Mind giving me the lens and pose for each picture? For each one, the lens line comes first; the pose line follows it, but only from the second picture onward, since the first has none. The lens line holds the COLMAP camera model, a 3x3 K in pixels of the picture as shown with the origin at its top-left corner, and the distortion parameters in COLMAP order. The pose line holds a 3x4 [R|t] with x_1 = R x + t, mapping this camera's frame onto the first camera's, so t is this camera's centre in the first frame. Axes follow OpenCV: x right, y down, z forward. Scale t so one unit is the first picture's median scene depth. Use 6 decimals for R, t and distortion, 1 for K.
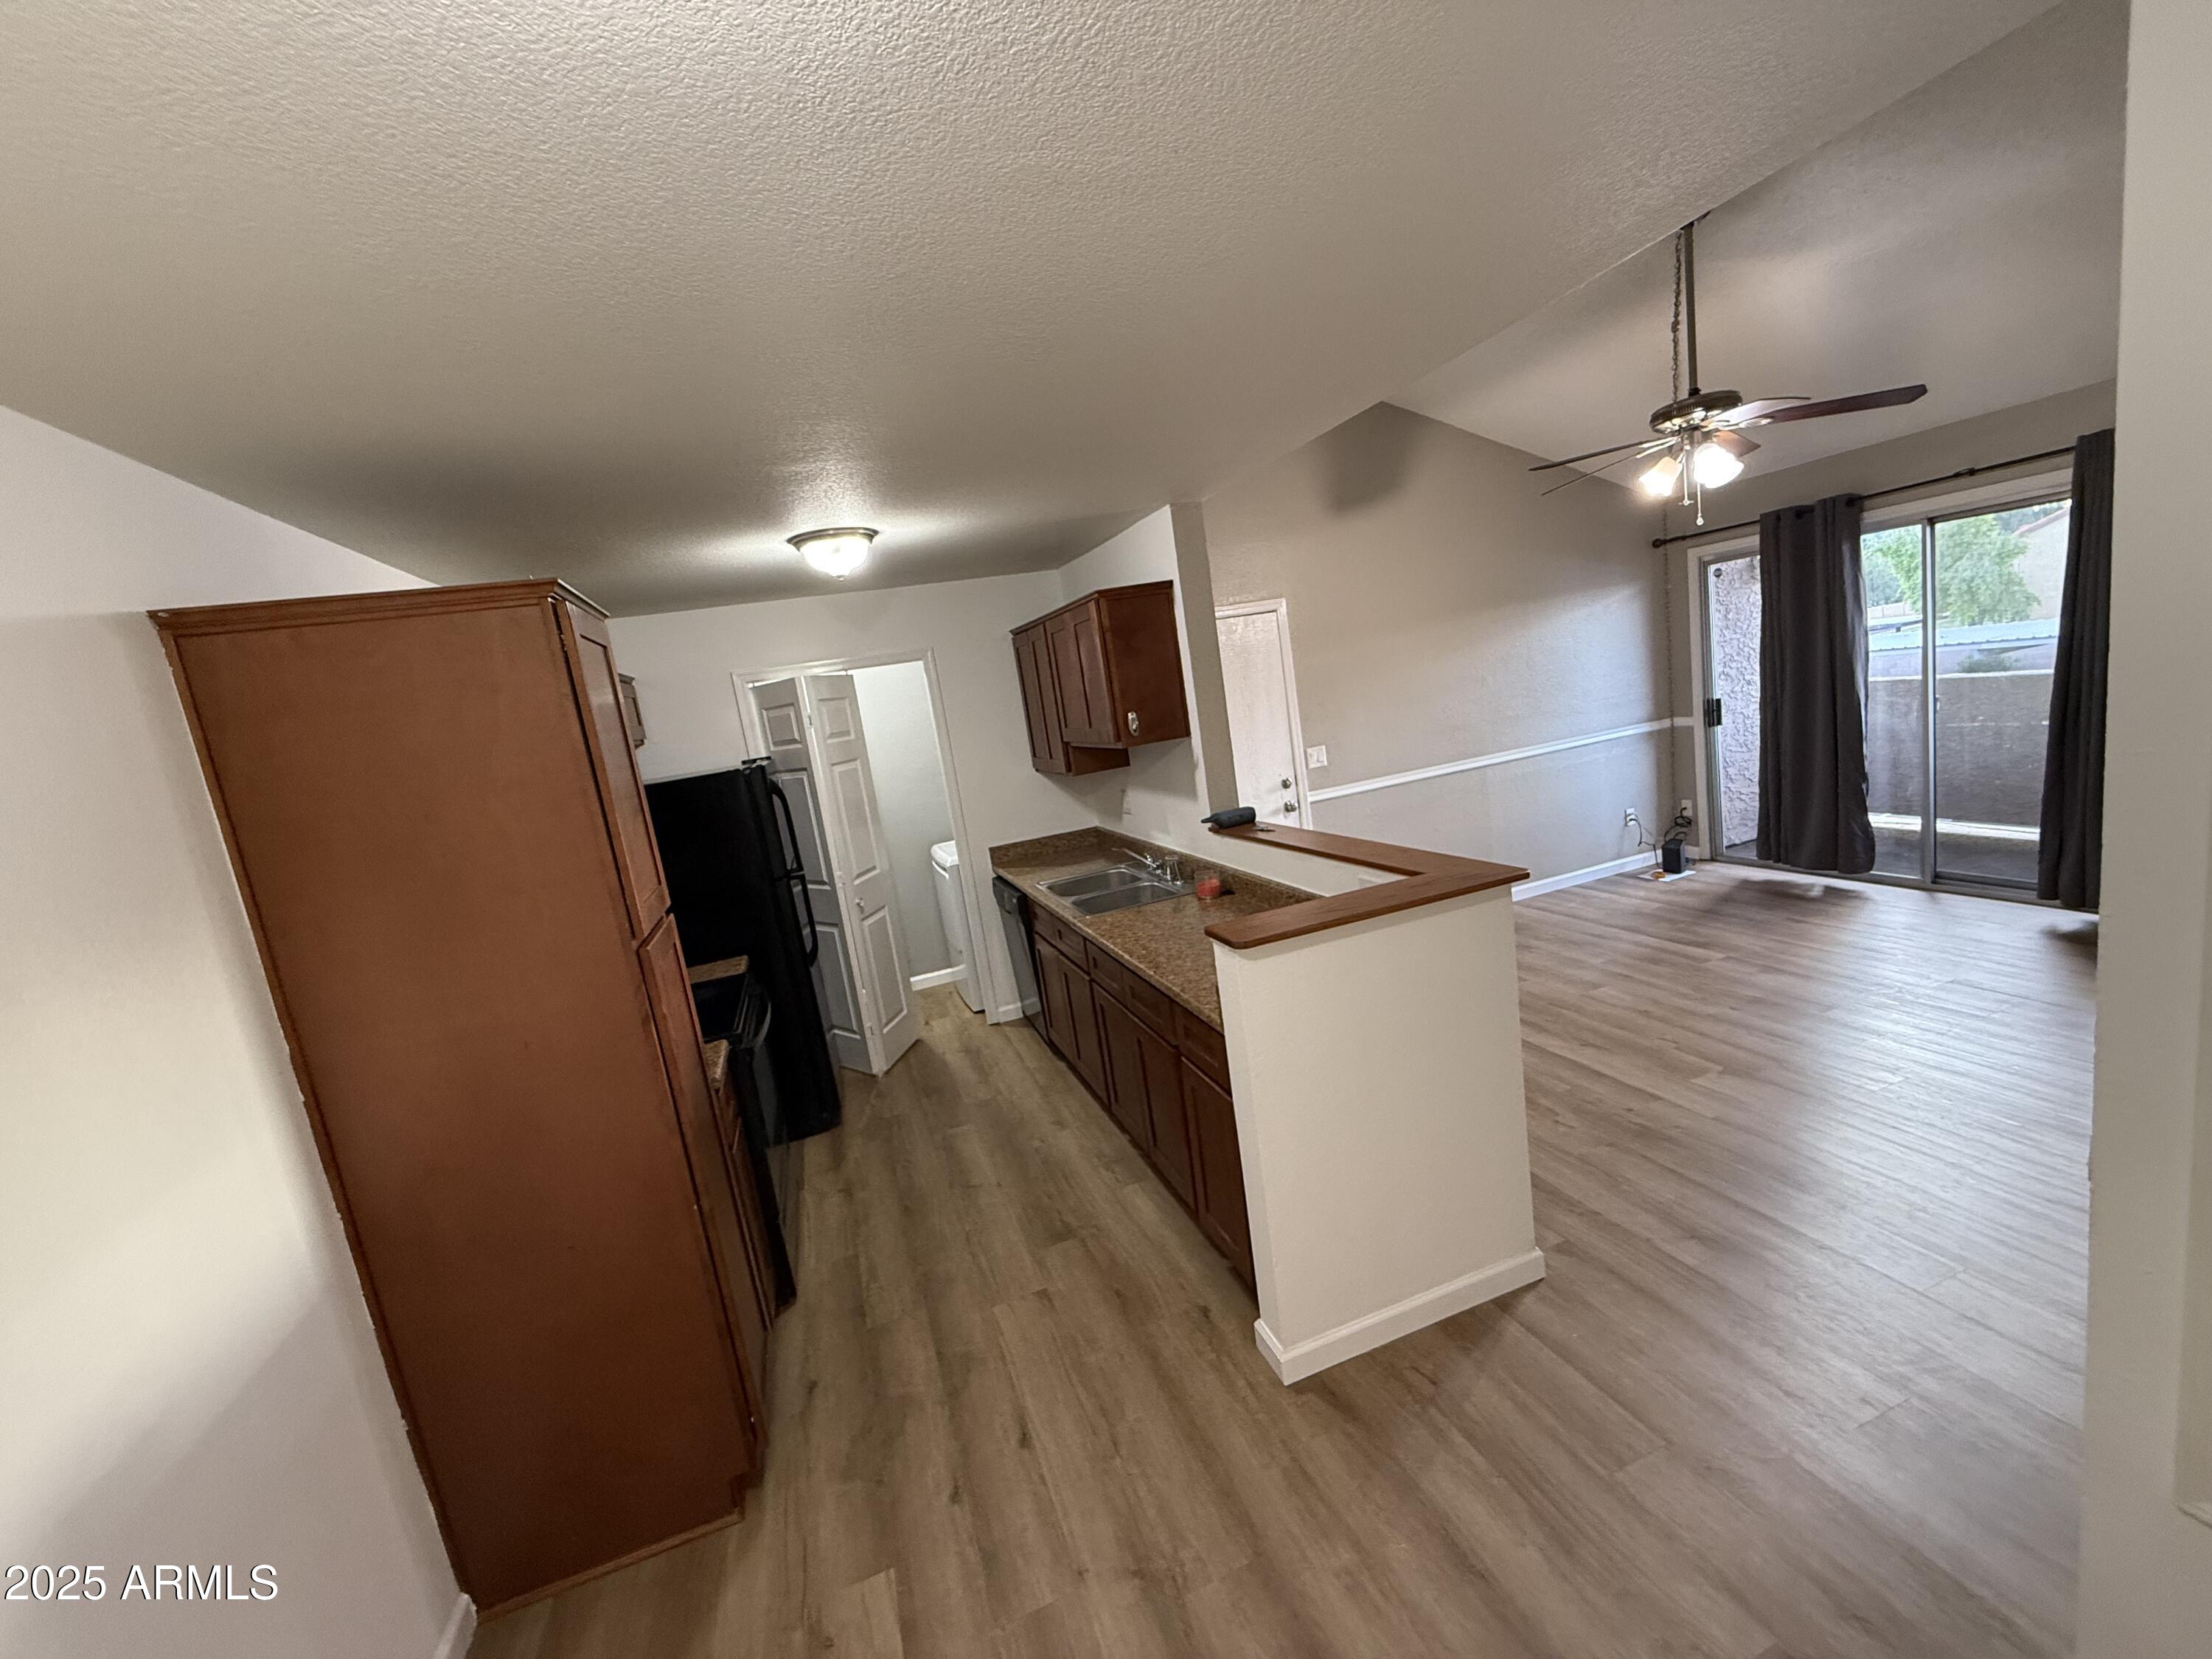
lens RADIAL K [[886.4, 0, 1103.5], [0, 886.4, 828.3], [0, 0, 1]] dist [-0.000868, -0.000226]
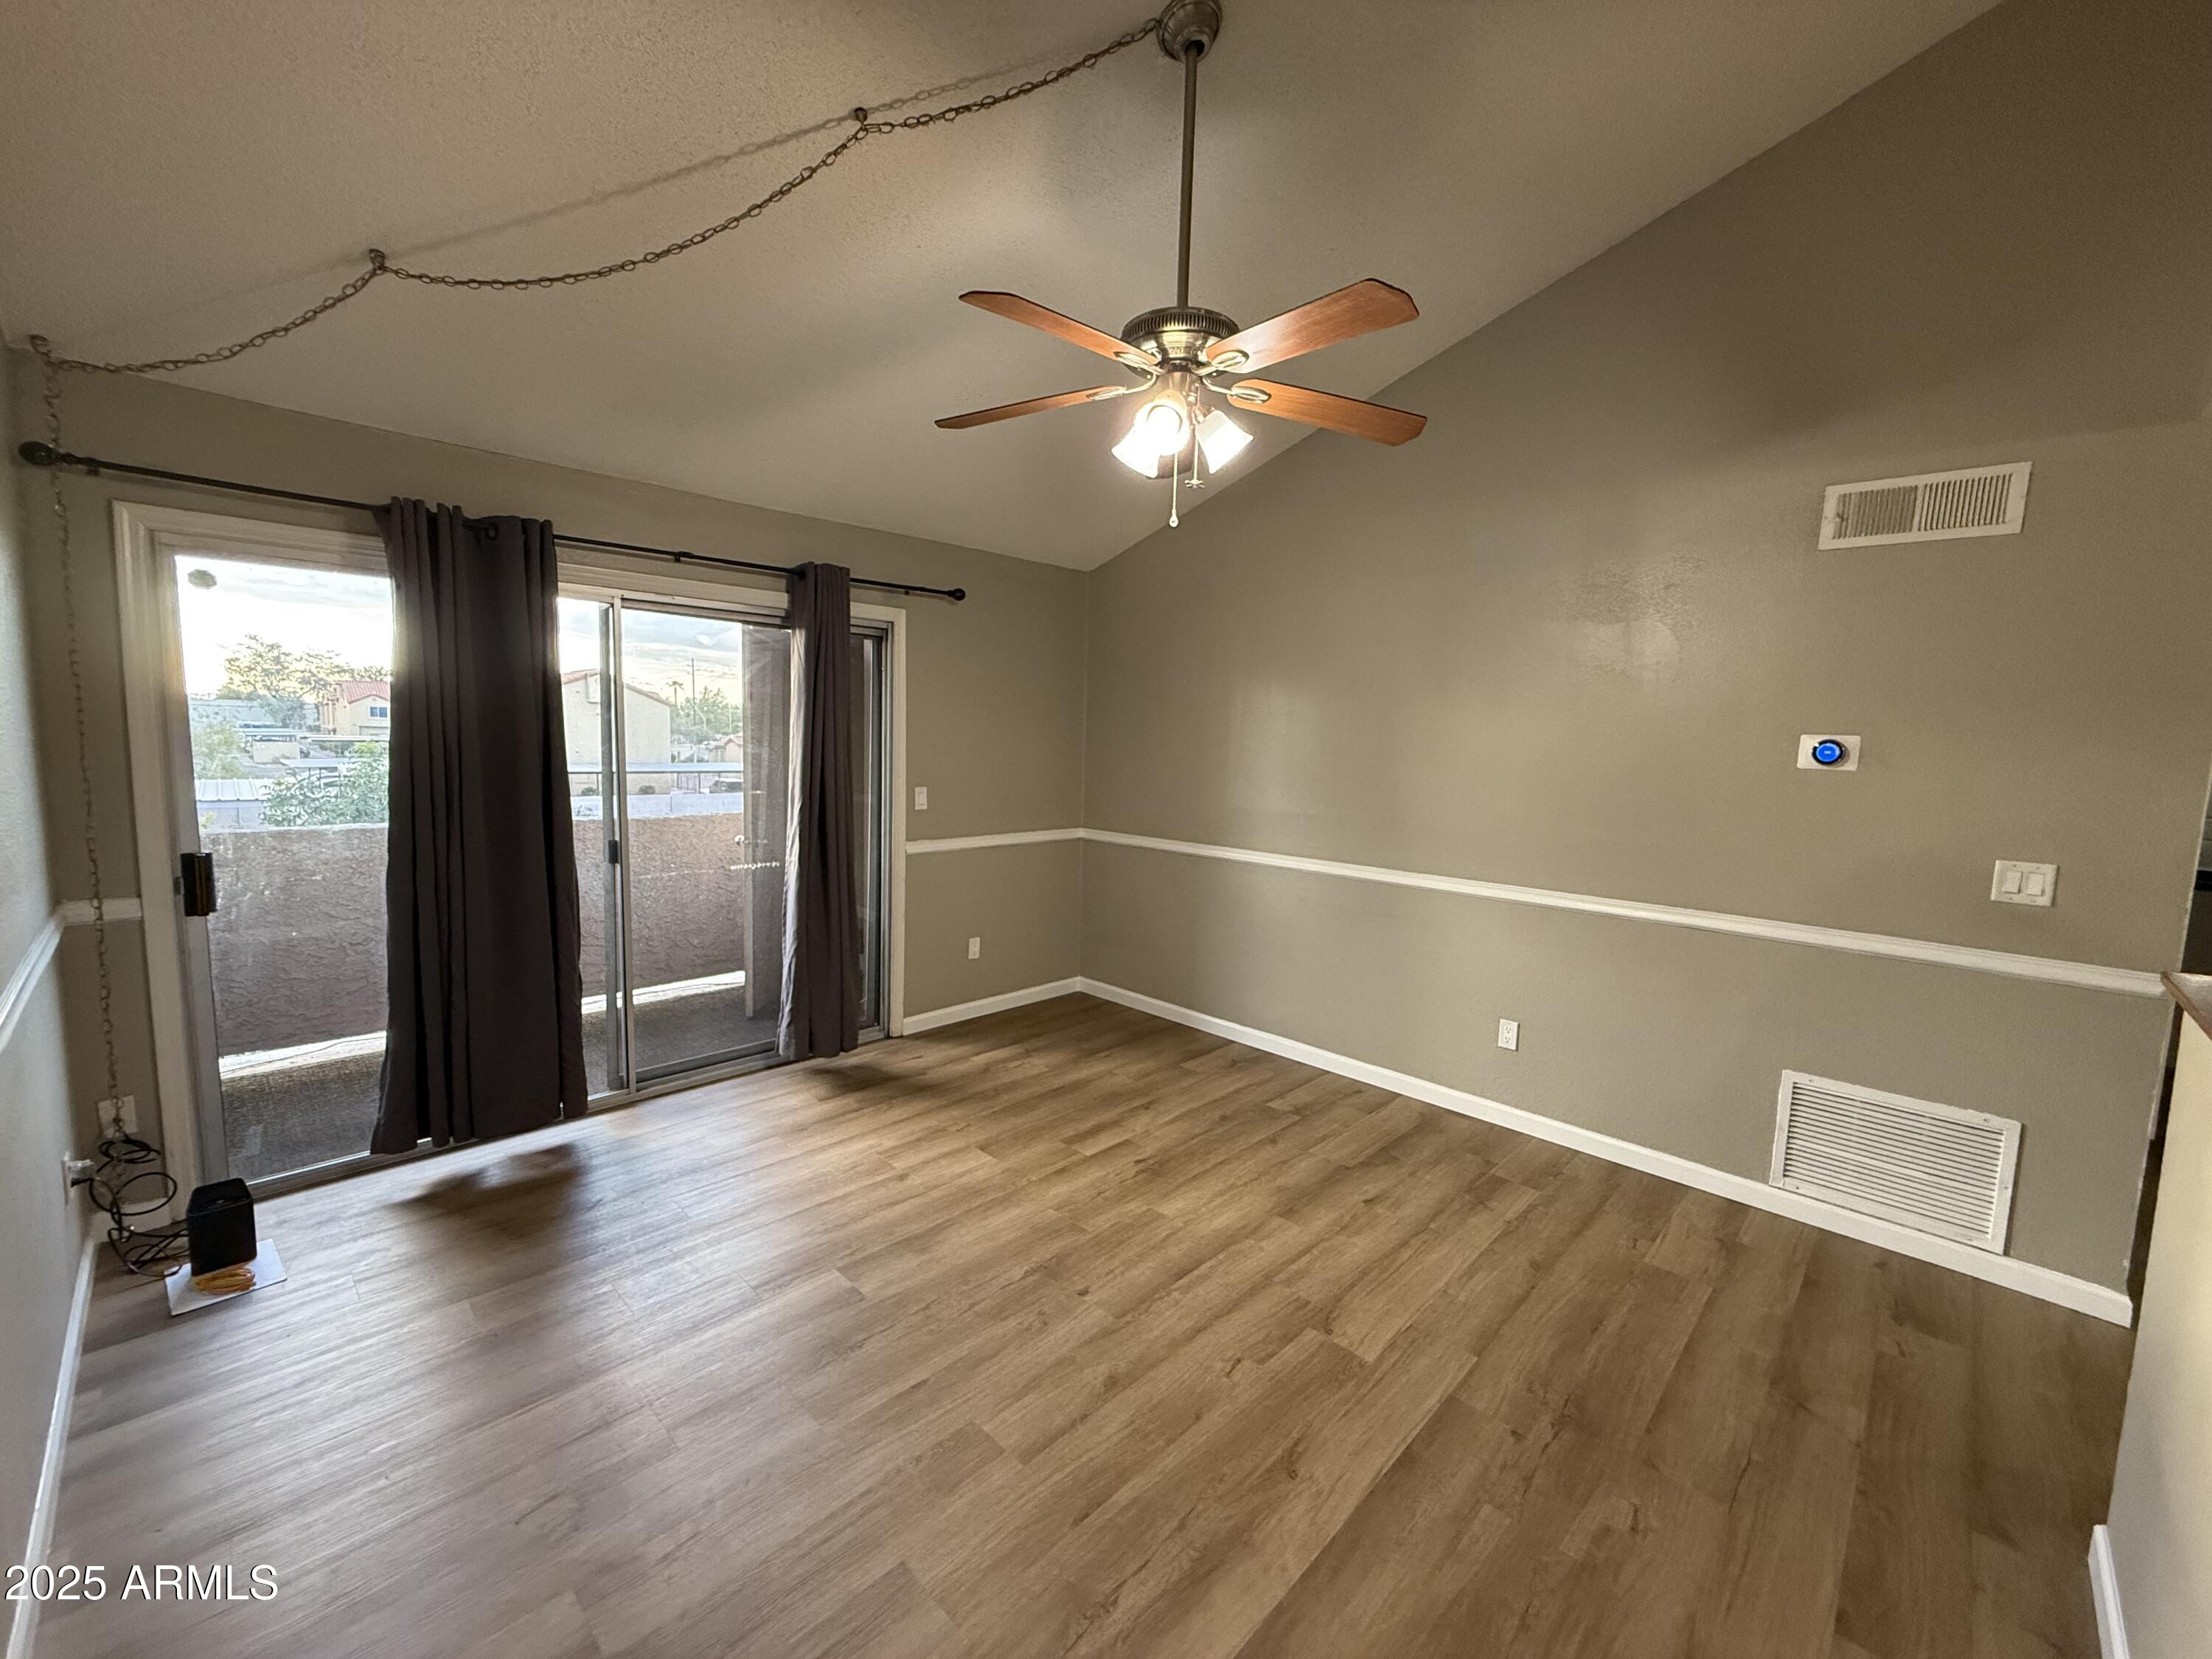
lens RADIAL K [[886.4, 0, 1103.5], [0, 886.4, 828.3], [0, 0, 1]] dist [-0.000868, -0.000226]
pose [[-0.451648, 0.043003, 0.891159, 0.112050], [0.176022, 0.983500, 0.041751, -0.128387], [-0.874660, 0.175720, -0.451766, 1.065935]]
